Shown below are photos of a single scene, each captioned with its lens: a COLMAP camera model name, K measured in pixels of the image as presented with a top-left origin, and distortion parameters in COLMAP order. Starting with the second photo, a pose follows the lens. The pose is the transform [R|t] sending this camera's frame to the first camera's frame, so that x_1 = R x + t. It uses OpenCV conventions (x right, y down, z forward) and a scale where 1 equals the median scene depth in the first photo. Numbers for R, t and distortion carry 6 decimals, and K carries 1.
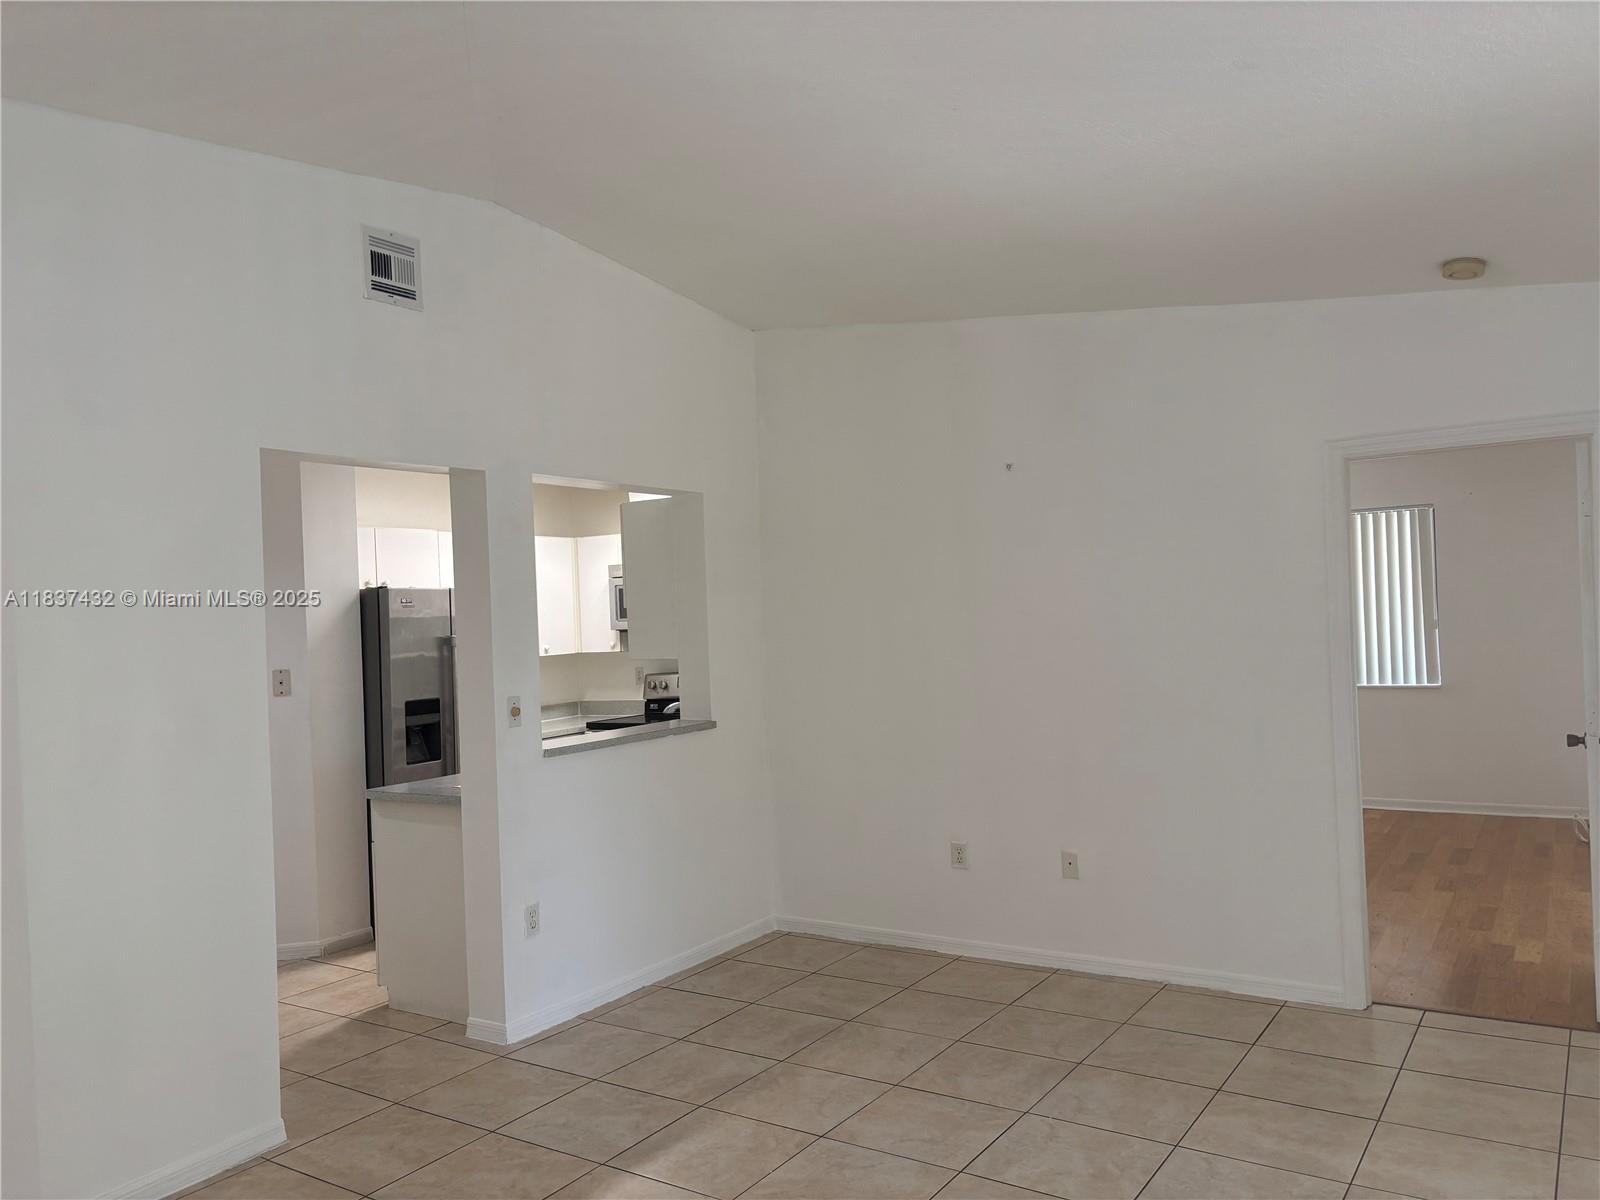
lens RADIAL K [[1221.6, 0, 799.2], [0, 1221.6, 601.9], [0, 0, 1]] dist [0.012066, 0.004294]
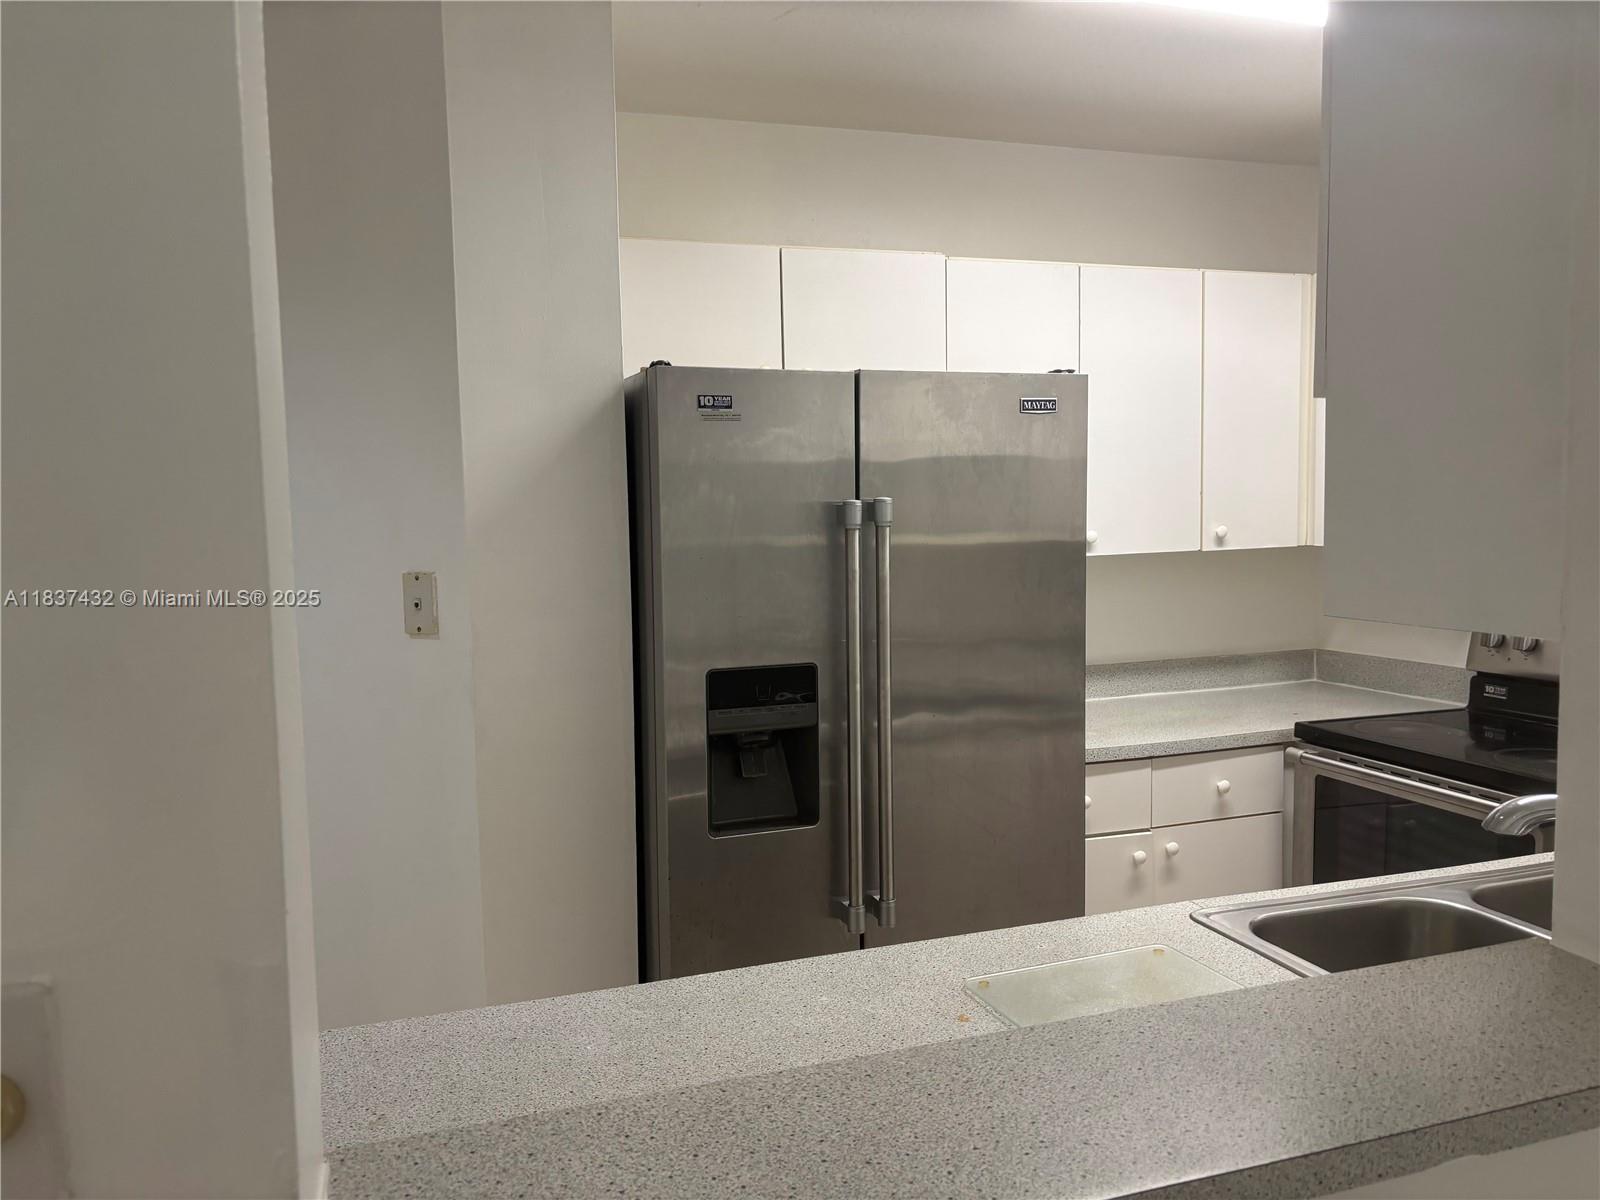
lens RADIAL K [[1221.6, 0, 802.7], [0, 1221.6, 602.2], [0, 0, 1]] dist [0.012066, 0.004294]
pose [[0.783155, 0.076141, -0.617147, -0.066367], [-0.005816, 0.993329, 0.115172, 0.016386], [0.621799, -0.086608, 0.778373, 0.708333]]
